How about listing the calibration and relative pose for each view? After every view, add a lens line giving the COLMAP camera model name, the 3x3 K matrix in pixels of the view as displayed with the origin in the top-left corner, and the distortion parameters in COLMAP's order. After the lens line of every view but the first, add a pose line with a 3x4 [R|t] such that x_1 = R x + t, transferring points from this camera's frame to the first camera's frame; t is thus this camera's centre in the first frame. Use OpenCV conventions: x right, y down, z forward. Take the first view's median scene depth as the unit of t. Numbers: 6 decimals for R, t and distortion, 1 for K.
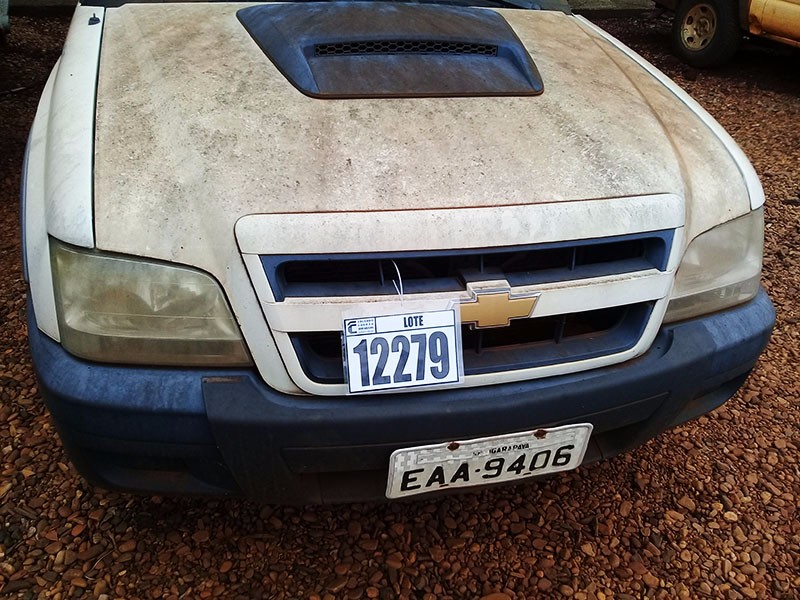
lens RADIAL K [[733.0, 0, 396.4], [0, 733.0, 285.3], [0, 0, 1]] dist [0.109978, -0.225808]
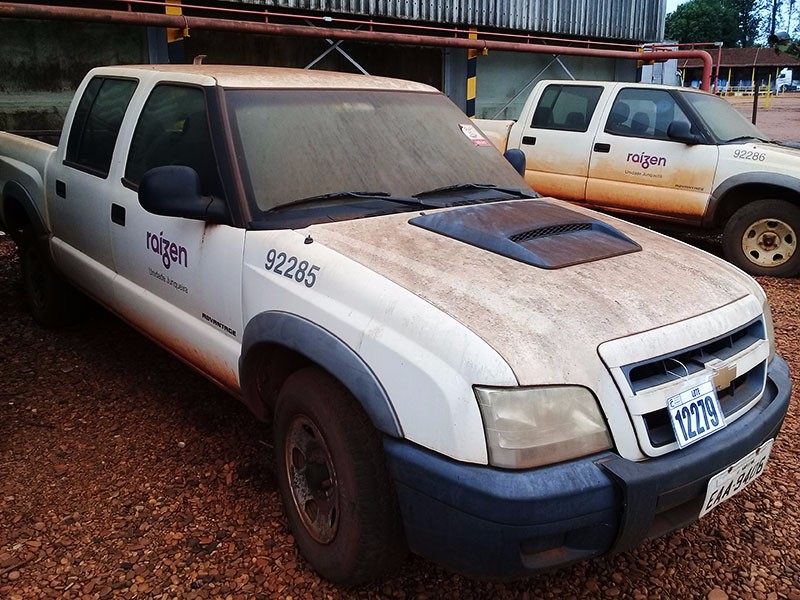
lens RADIAL K [[733.0, 0, 396.4], [0, 733.0, 285.3], [0, 0, 1]] dist [0.109978, -0.225808]
pose [[0.900696, -0.144743, 0.409630, -1.146120], [0.232957, 0.956766, -0.174153, -0.041742], [-0.366713, 0.252286, 0.895474, -0.235744]]
